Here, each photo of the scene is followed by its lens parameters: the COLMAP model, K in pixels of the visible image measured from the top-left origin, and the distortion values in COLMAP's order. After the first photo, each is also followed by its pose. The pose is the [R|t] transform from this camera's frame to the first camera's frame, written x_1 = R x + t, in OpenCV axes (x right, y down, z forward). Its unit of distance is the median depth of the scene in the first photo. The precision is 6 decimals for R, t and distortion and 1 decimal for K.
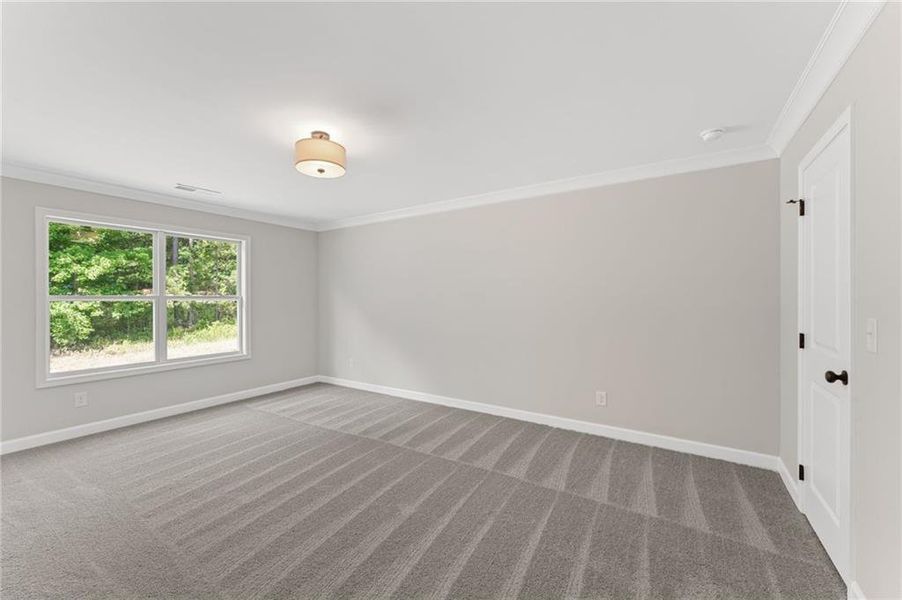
lens RADIAL K [[362.6, 0, 445.7], [0, 362.6, 301.1], [0, 0, 1]] dist [-0.000023, -0.000091]
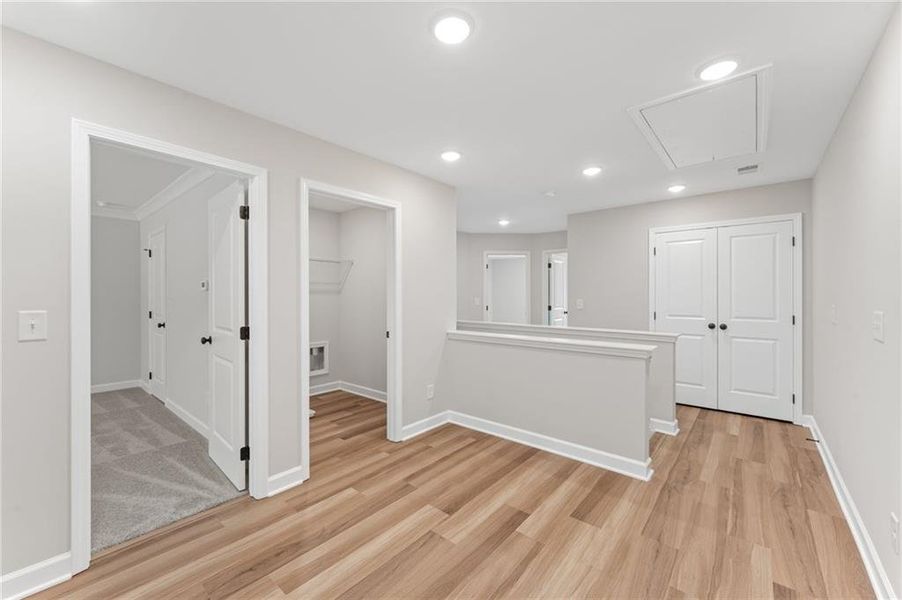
lens RADIAL K [[362.6, 0, 445.7], [0, 362.6, 301.1], [0, 0, 1]] dist [-0.000023, -0.000091]
pose [[0.122295, -0.009003, 0.992453, -0.962320], [-0.001107, 0.999957, 0.009207, 0.002717], [-0.992493, -0.002225, 0.122280, -1.027611]]
